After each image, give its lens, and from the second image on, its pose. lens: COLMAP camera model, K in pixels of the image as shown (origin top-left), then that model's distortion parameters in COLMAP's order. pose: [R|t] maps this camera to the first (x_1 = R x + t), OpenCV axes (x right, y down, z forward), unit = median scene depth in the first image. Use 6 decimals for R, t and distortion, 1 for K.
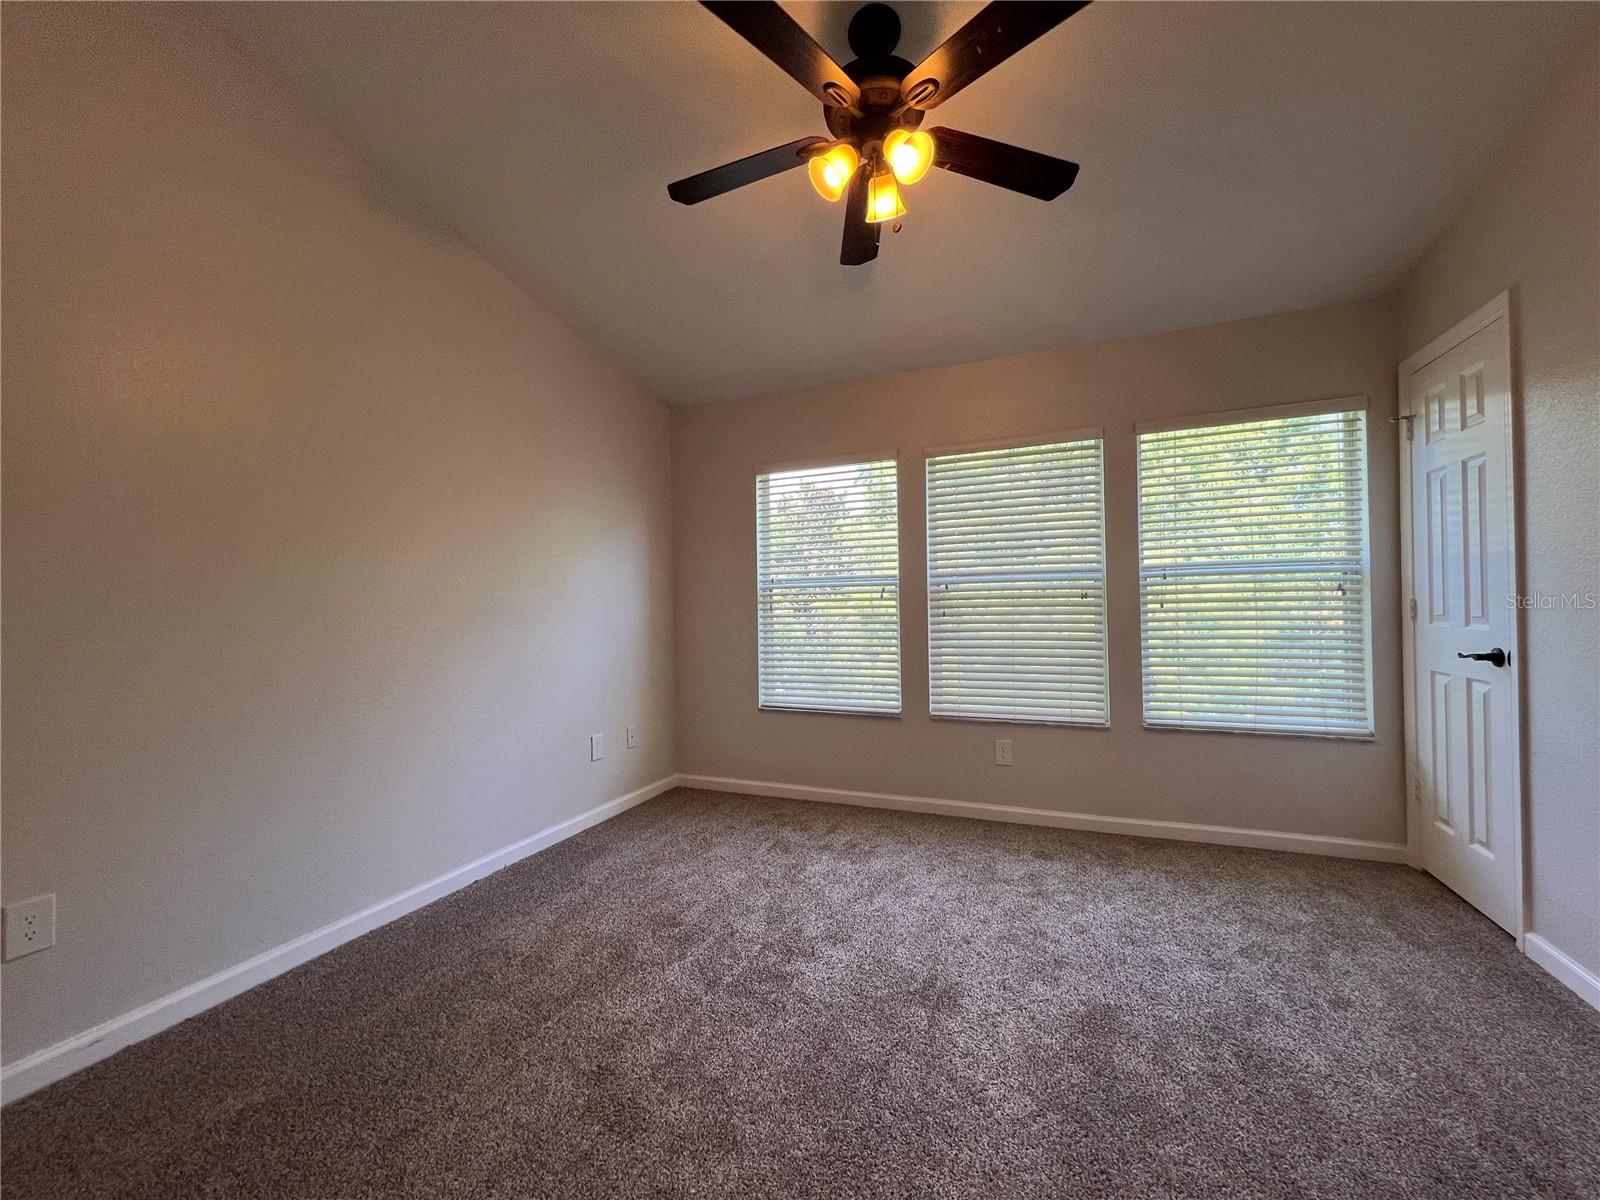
lens RADIAL K [[641.4, 0, 800.3], [0, 641.4, 604.2], [0, 0, 1]] dist [-0.001930, 0.001124]
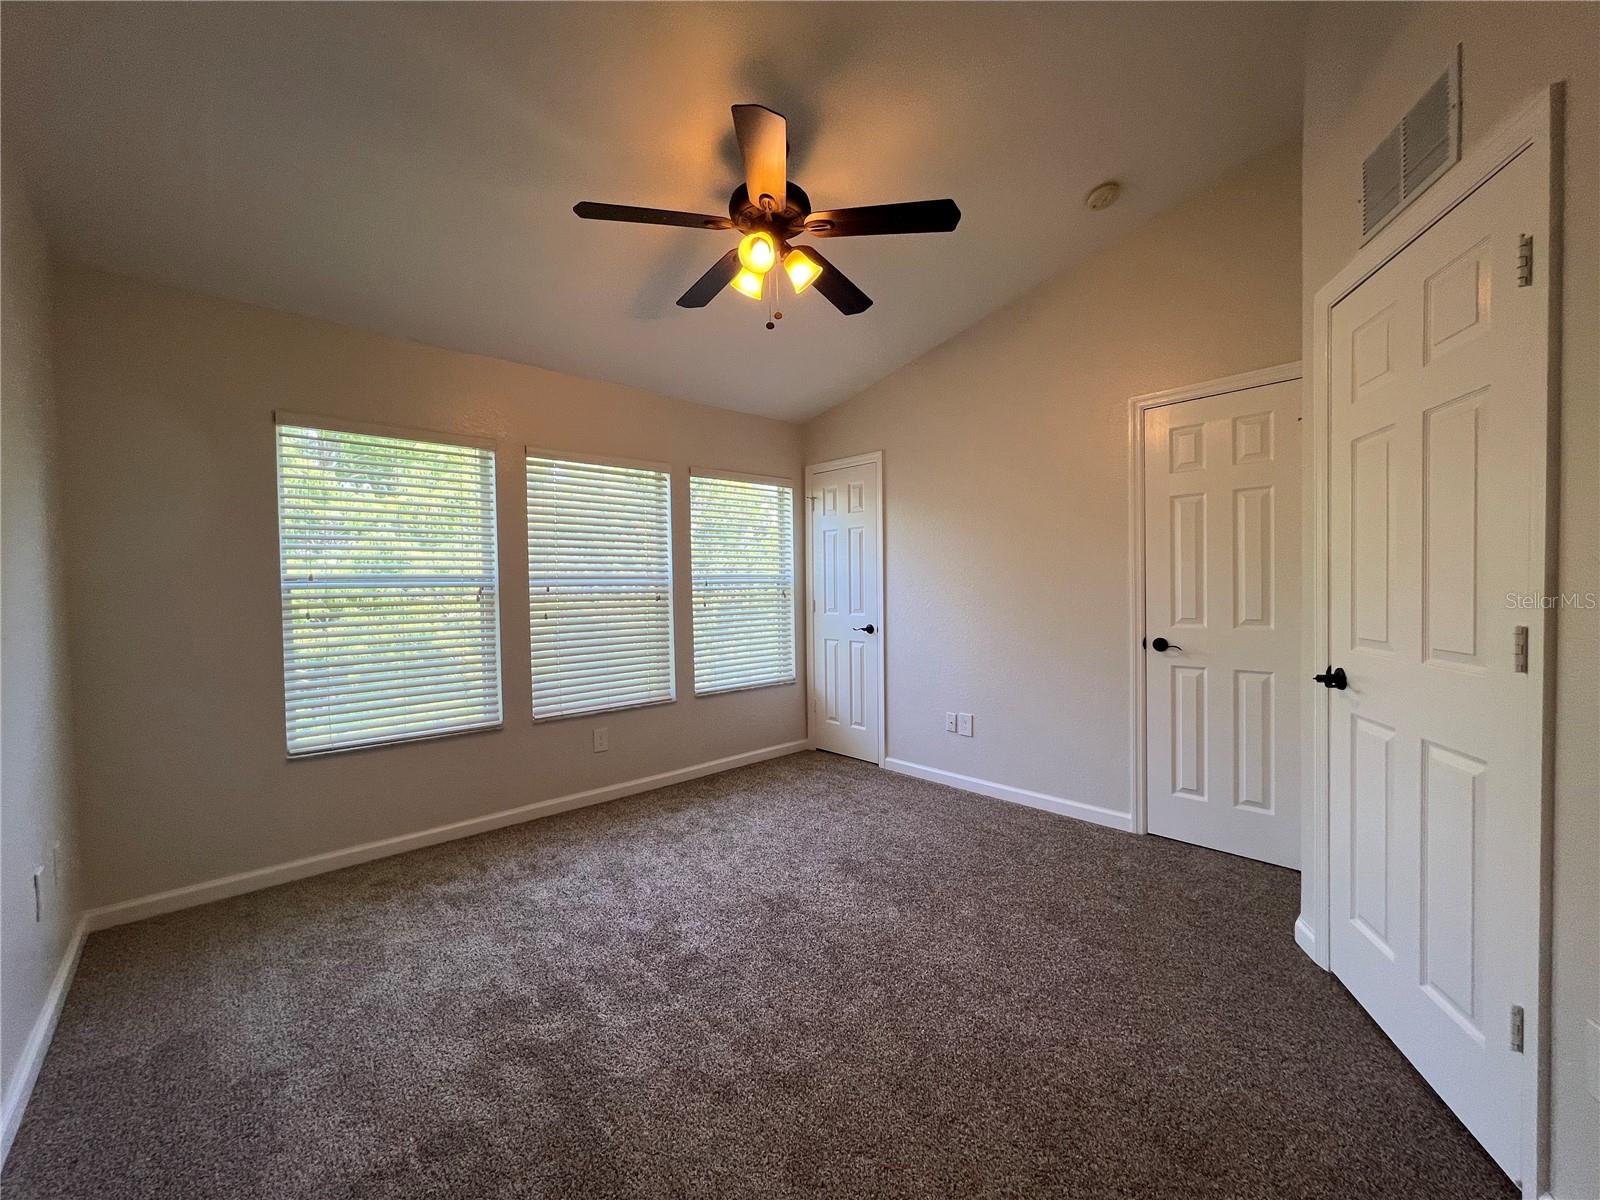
lens RADIAL K [[641.4, 0, 792.9], [0, 641.4, 606.3], [0, 0, 1]] dist [-0.001930, 0.001124]
pose [[0.423293, -0.017668, 0.905820, -0.636317], [0.007604, 0.999844, 0.015948, -0.017258], [-0.905961, 0.000137, 0.423361, 0.271326]]
